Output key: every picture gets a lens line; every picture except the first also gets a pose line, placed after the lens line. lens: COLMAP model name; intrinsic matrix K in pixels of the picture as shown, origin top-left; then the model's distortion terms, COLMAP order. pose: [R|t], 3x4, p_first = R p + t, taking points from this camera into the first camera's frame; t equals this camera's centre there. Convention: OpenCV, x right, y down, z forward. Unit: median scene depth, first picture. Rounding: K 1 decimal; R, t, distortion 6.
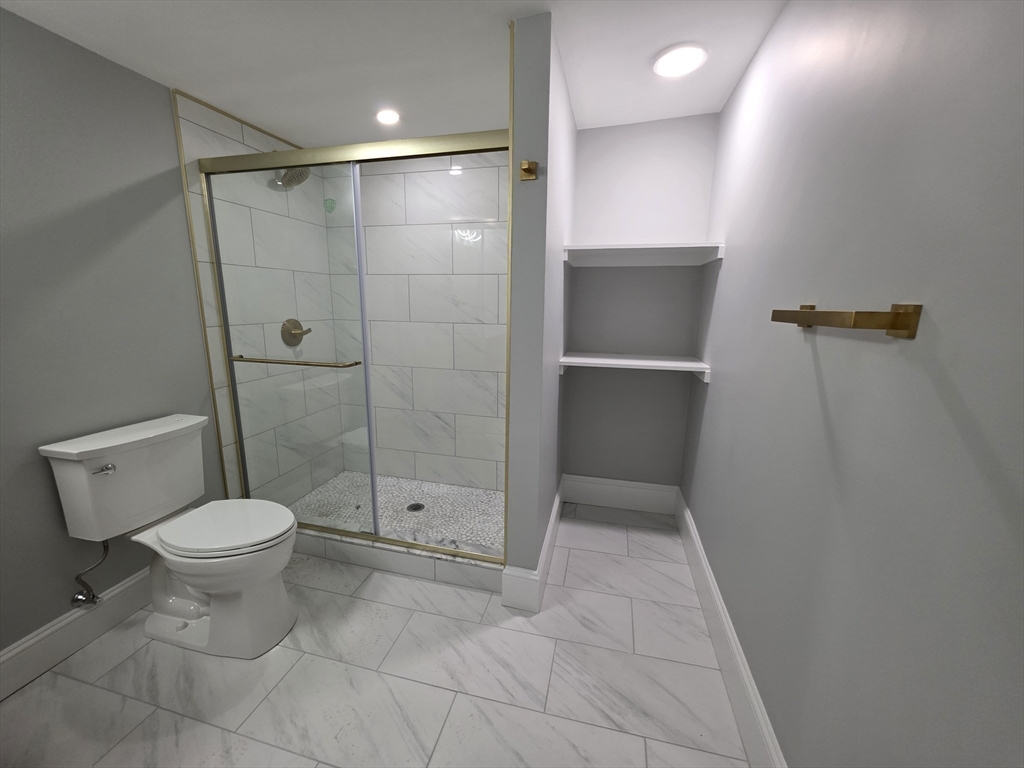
lens RADIAL K [[408.6, 0, 507.5], [0, 408.6, 381.5], [0, 0, 1]] dist [-0.003026, -0.000243]
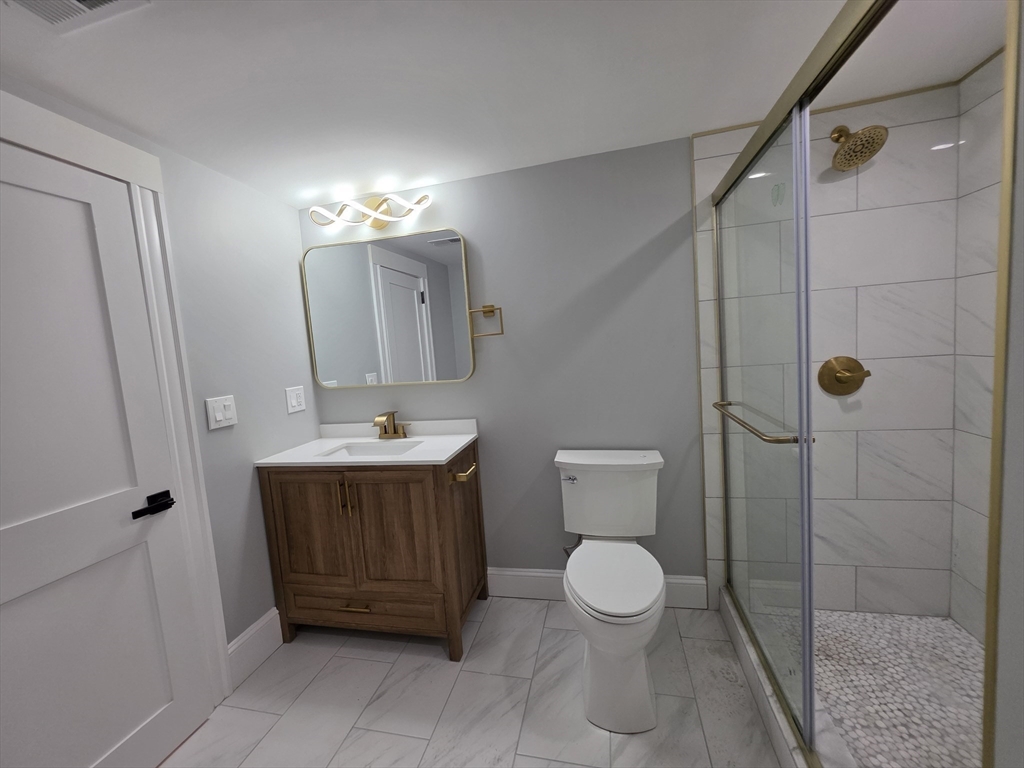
lens RADIAL K [[408.6, 0, 511.0], [0, 408.6, 386.6], [0, 0, 1]] dist [-0.003026, -0.000243]
pose [[0.020011, 0.080032, -0.996591, 0.213954], [-0.122932, 0.989424, 0.076988, -0.116039], [0.992213, 0.120973, 0.029638, 0.565606]]
